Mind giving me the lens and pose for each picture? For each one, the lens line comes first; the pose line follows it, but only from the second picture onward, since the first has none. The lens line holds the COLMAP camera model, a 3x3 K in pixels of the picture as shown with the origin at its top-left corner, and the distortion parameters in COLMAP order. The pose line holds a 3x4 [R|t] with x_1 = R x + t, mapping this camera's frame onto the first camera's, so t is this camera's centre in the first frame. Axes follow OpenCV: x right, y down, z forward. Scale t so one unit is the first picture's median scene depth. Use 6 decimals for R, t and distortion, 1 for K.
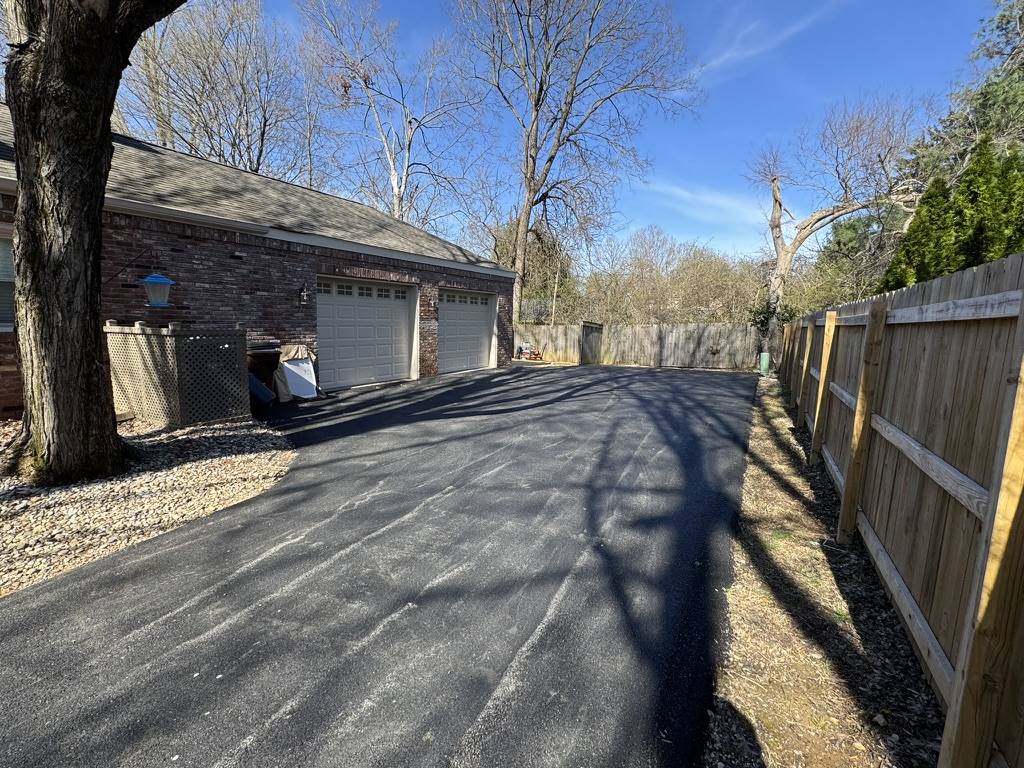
lens RADIAL K [[473.5, 0, 517.3], [0, 473.5, 387.4], [0, 0, 1]] dist [0.000270, -0.000416]
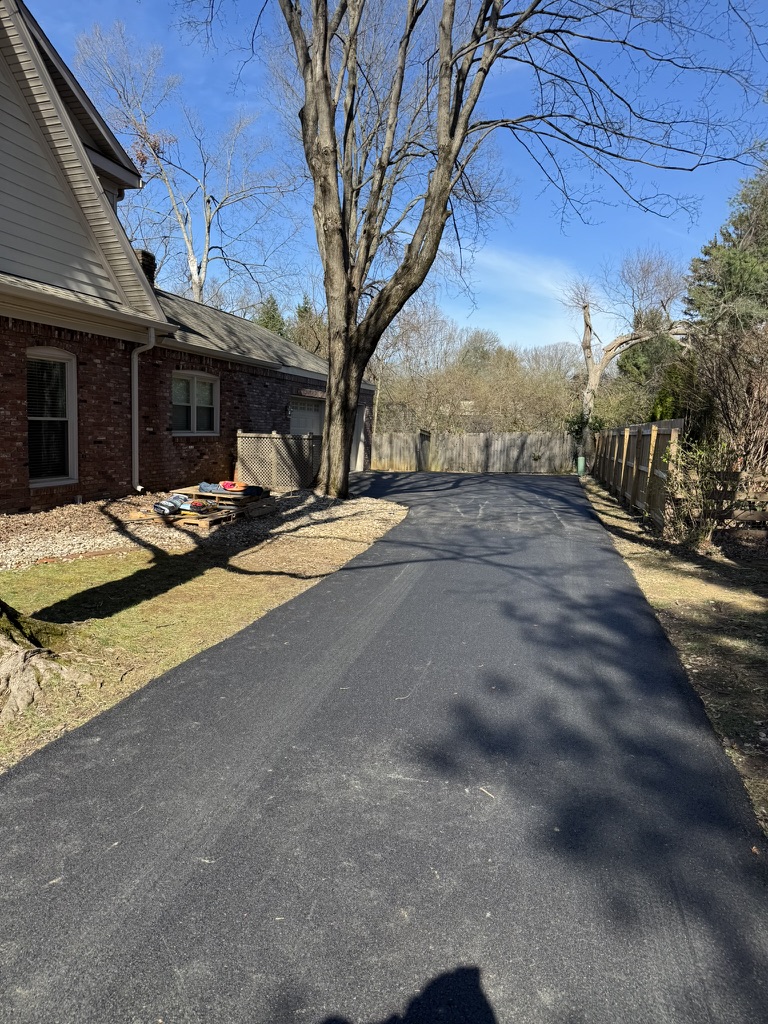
lens RADIAL K [[711.2, 0, 377.7], [0, 711.2, 528.4], [0, 0, 1]] dist [0.105411, -0.143817]
pose [[0.971568, -0.024273, 0.235512, -0.522454], [0.022937, 0.999702, 0.008414, 0.103131], [-0.235646, -0.002773, 0.971835, -0.819946]]
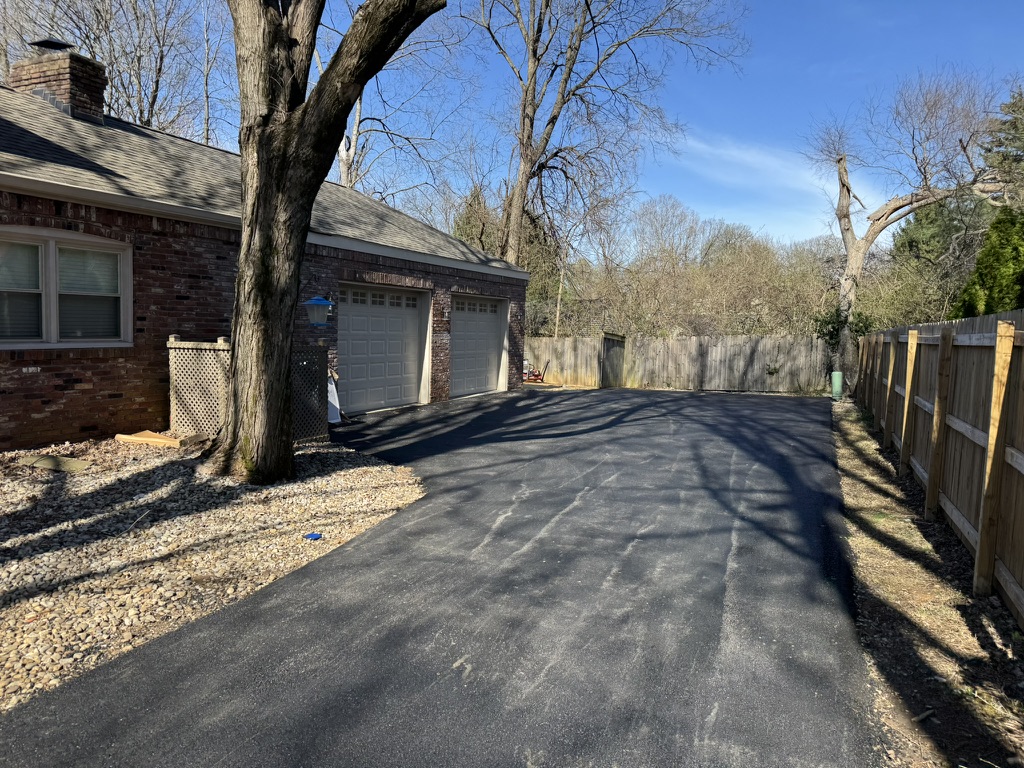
lens RADIAL K [[711.2, 0, 512.0], [0, 711.2, 384.0], [0, 0, 1]] dist [0.105411, -0.143817]
pose [[0.997245, -0.002419, 0.074143, -0.158666], [0.006878, 0.998178, -0.059939, 0.023397], [-0.073863, 0.060284, 0.995445, -0.243194]]
